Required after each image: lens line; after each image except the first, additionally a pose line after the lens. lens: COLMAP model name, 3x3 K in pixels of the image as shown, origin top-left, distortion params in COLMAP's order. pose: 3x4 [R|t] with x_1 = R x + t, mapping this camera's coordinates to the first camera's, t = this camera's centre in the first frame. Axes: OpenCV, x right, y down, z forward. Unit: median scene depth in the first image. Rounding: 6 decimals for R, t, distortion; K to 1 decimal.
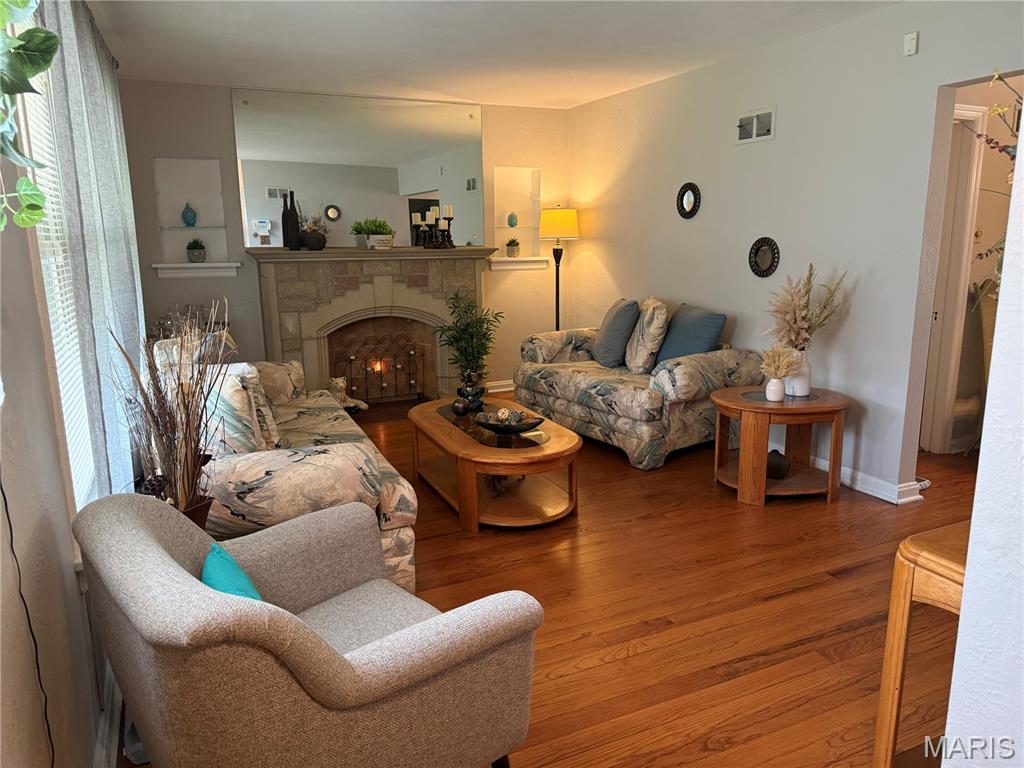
lens RADIAL K [[715.4, 0, 518.5], [0, 715.4, 389.5], [0, 0, 1]] dist [0.038040, -0.032043]
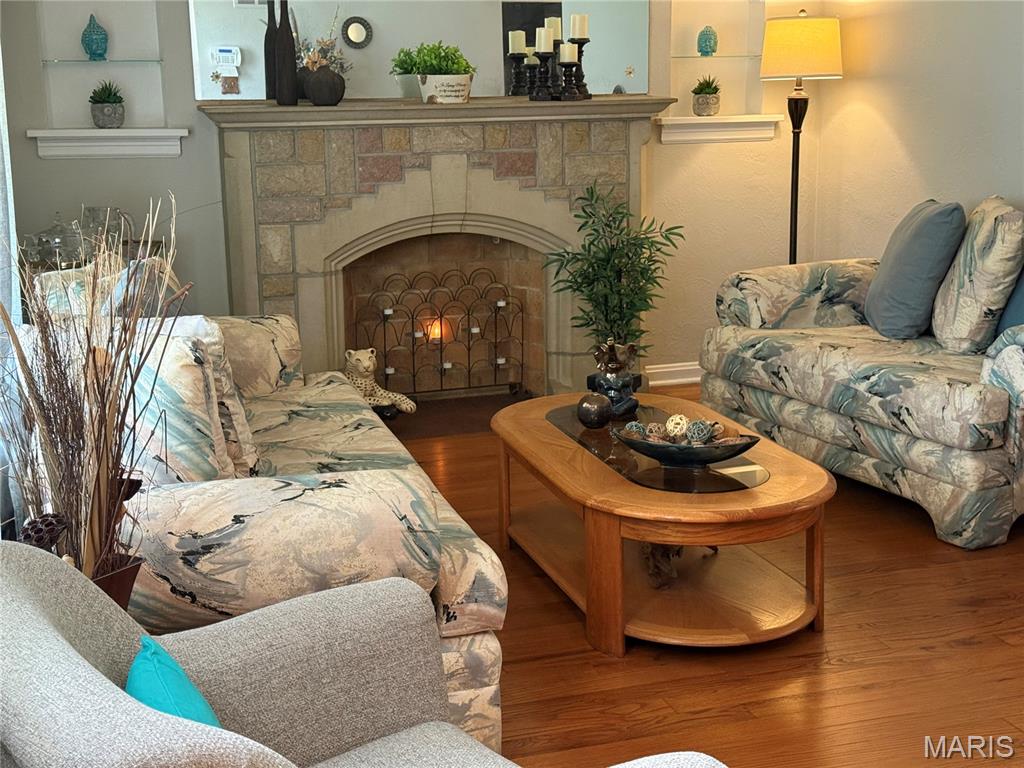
lens RADIAL K [[1433.0, 0, 502.5], [0, 1433.0, 378.2], [0, 0, 1]] dist [0.119926, 0.000000]
pose [[0.989308, 0.023367, -0.143954, 0.001647], [-0.023683, 0.999719, -0.000476, 0.003303], [0.143903, 0.003880, 0.989584, -0.026121]]
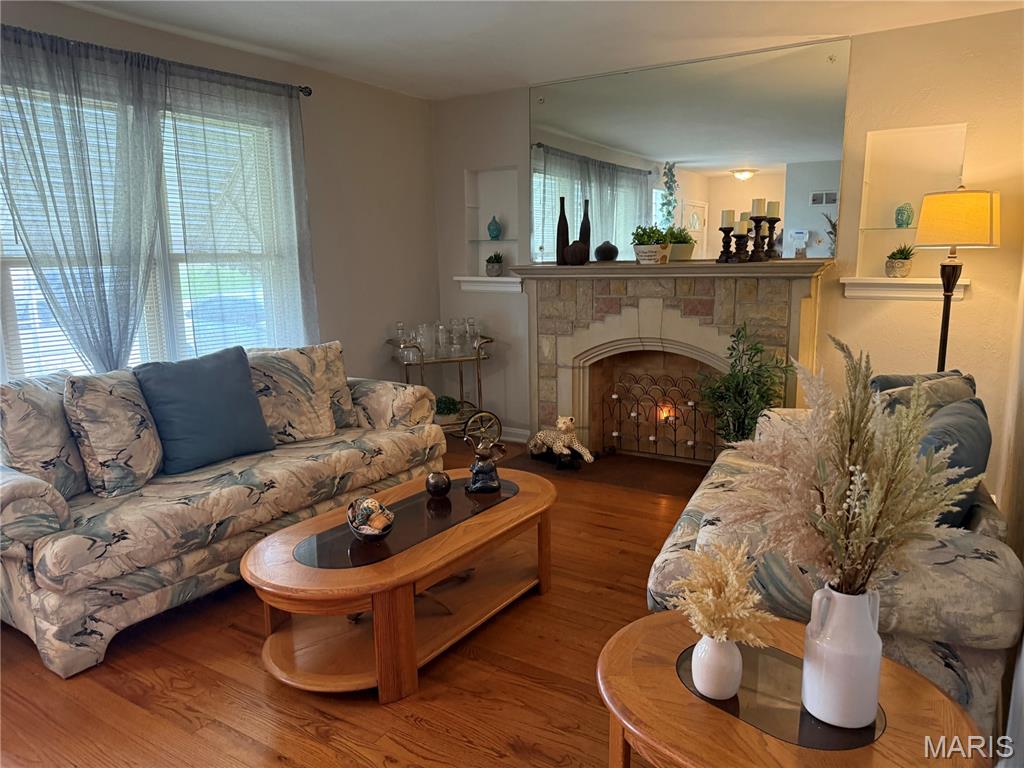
lens RADIAL K [[715.4, 0, 514.6], [0, 715.4, 385.0], [0, 0, 1]] dist [0.038040, -0.032043]
pose [[0.530747, 0.149770, -0.834192, 0.528636], [-0.166821, 0.983468, 0.070432, -0.131956], [0.830950, 0.101779, 0.546958, 0.638651]]
